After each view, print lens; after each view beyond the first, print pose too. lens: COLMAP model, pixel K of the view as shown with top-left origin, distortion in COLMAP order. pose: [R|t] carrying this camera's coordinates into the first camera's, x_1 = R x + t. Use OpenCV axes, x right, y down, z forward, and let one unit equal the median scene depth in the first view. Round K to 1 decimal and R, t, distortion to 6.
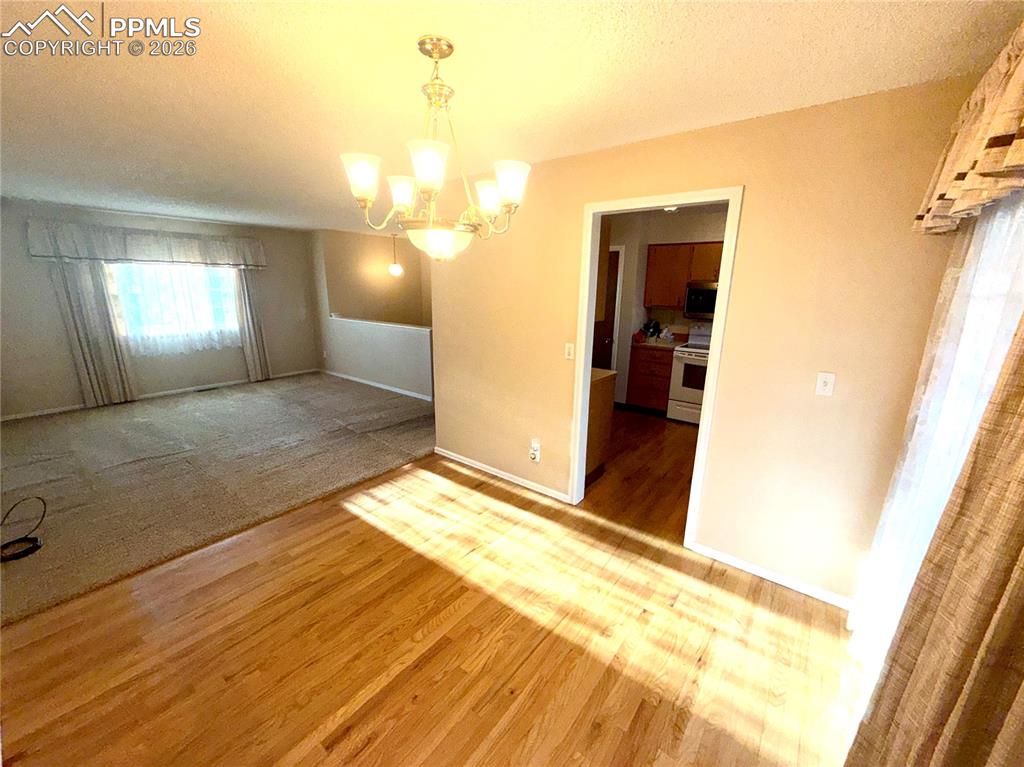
lens RADIAL K [[409.7, 0, 510.1], [0, 409.7, 385.4], [0, 0, 1]] dist [-0.000383, -0.000230]
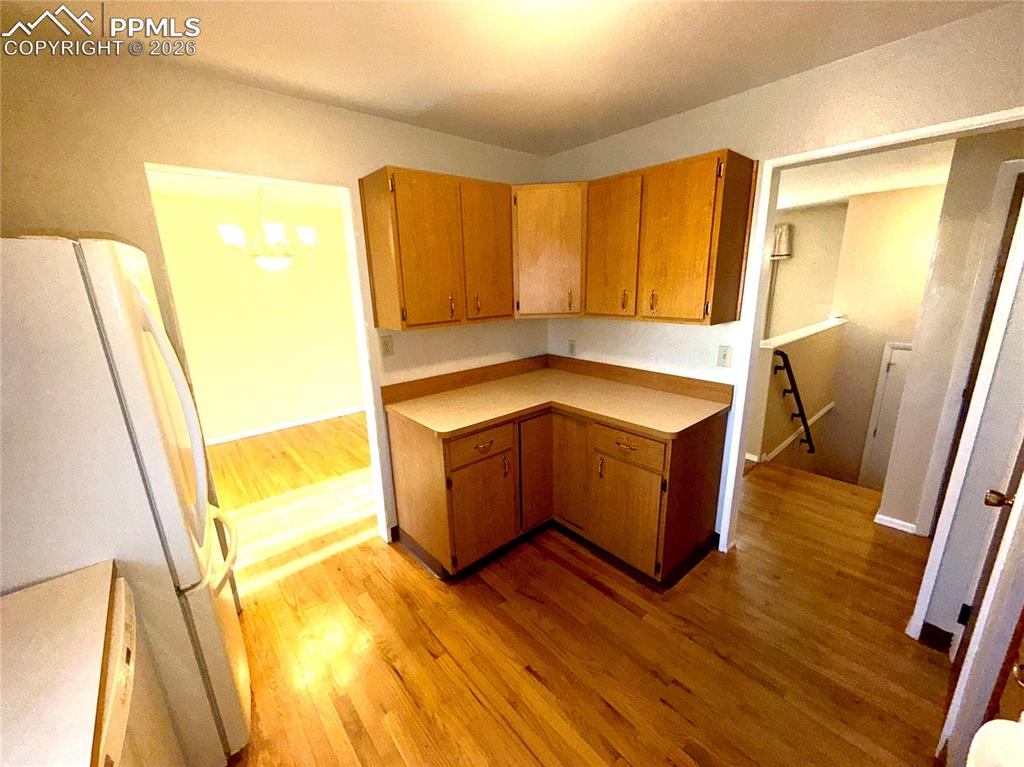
lens RADIAL K [[409.7, 0, 510.1], [0, 409.7, 385.4], [0, 0, 1]] dist [-0.000383, -0.000230]
pose [[-0.189361, 0.239939, -0.952140, 1.203668], [-0.213789, 0.936346, 0.278477, -0.425933], [0.958351, 0.256290, -0.126011, 1.819095]]
